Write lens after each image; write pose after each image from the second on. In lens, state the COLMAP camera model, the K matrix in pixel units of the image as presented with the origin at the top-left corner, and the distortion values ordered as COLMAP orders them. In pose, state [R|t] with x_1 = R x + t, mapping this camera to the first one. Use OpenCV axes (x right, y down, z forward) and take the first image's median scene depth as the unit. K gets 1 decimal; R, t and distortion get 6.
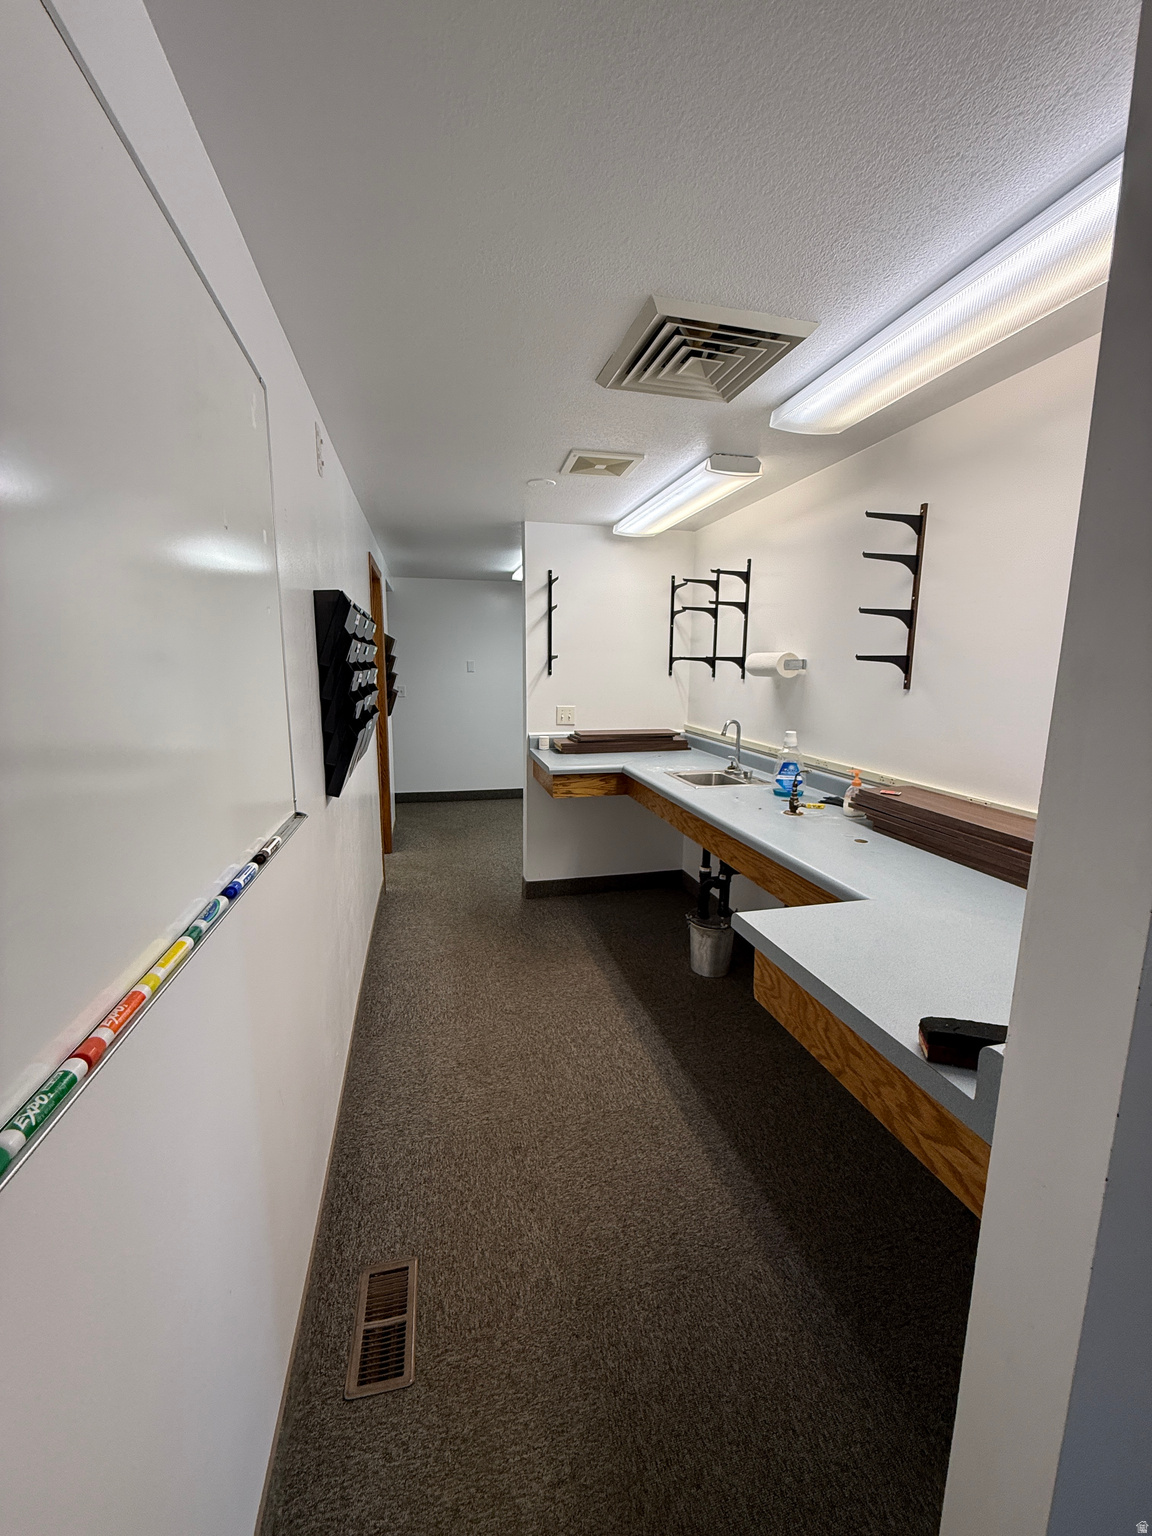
lens RADIAL K [[611.6, 0, 577.2], [0, 611.6, 758.8], [0, 0, 1]] dist [0.001180, 0.001062]
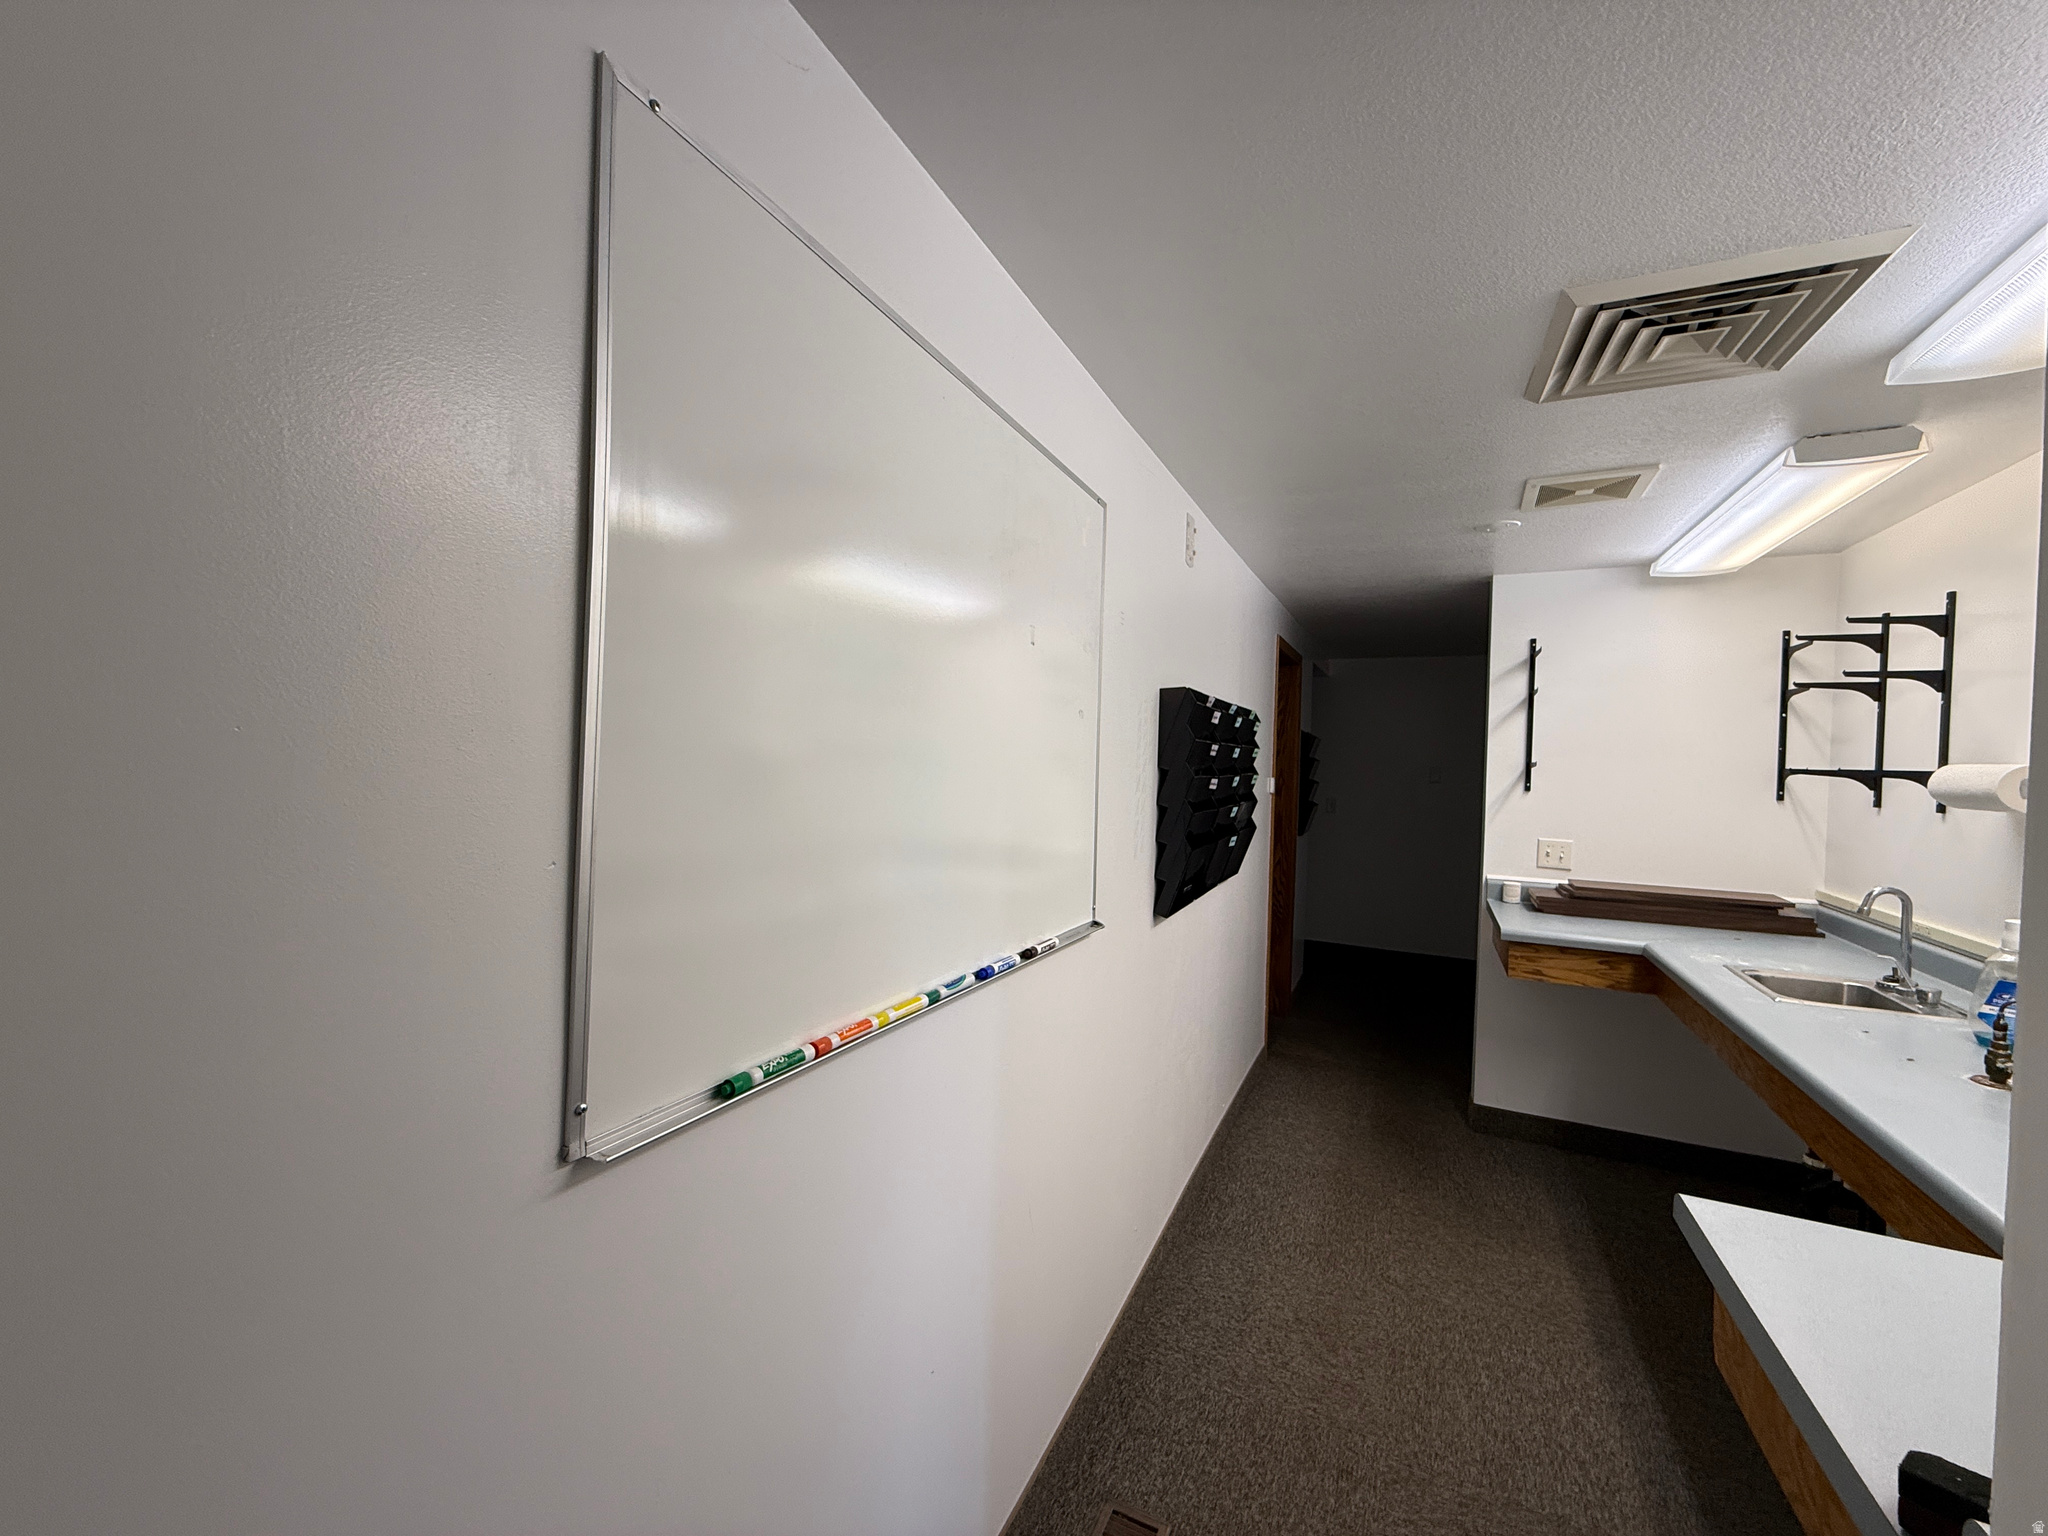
lens RADIAL K [[815.4, 0, 1022.6], [0, 815.4, 761.3], [0, 0, 1]] dist [0.001180, 0.001062]
pose [[0.775868, 0.017947, -0.630639, 0.120748], [-0.119431, 0.985699, -0.118883, 0.003383], [0.619487, 0.167556, 0.766916, -0.037647]]
